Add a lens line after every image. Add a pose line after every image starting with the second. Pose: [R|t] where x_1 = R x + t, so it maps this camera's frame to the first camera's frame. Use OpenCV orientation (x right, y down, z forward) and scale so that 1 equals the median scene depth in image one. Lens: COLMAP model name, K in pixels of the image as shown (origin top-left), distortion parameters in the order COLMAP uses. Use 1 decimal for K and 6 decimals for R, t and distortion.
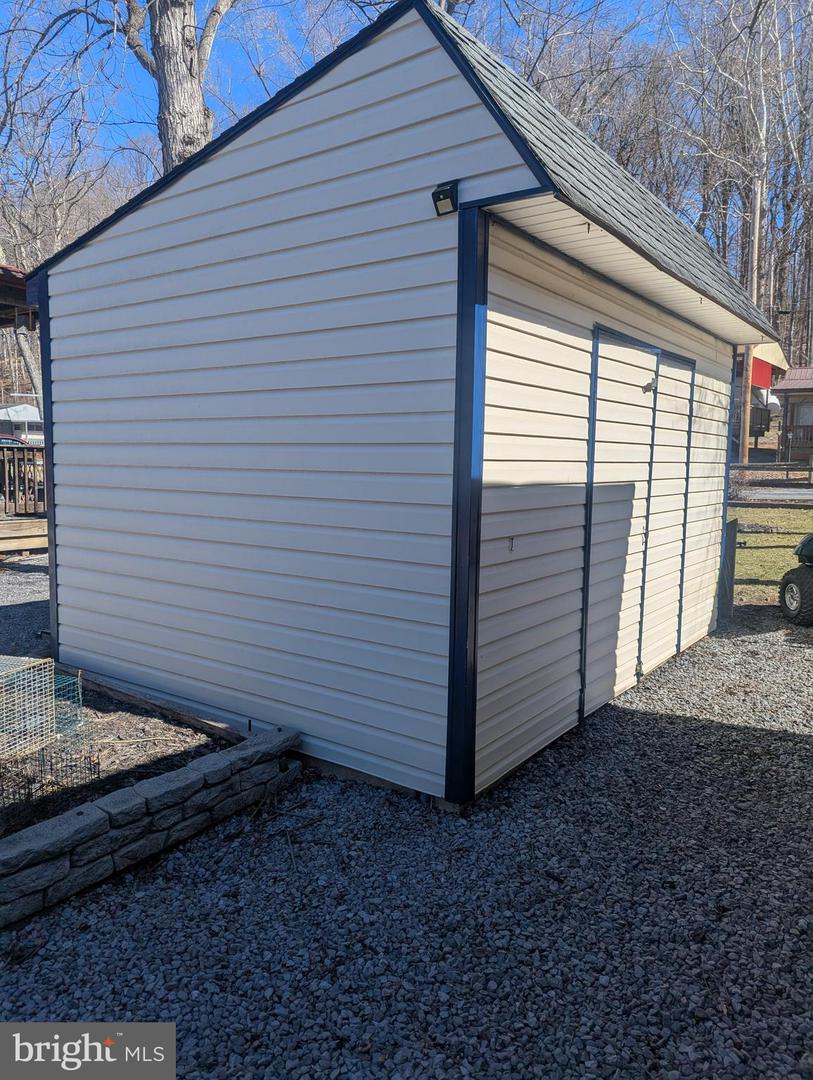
lens RADIAL K [[771.1, 0, 406.9], [0, 771.1, 538.6], [0, 0, 1]] dist [0.033994, -0.025696]
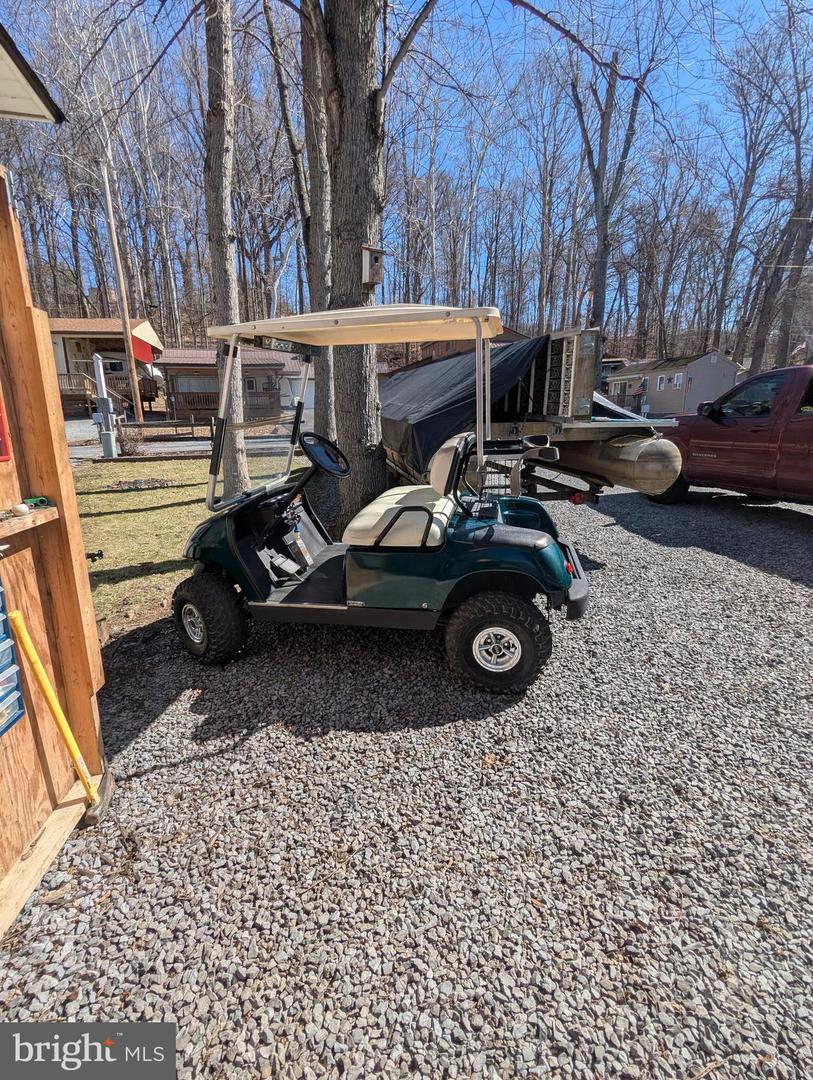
lens RADIAL K [[512.9, 0, 405.1], [0, 512.9, 539.1], [0, 0, 1]] dist [-0.002999, -0.000181]
pose [[0.651503, -0.196898, 0.732650, 0.077335], [0.103568, 0.979775, 0.171216, -0.011809], [-0.751544, -0.035668, 0.658718, 0.145734]]
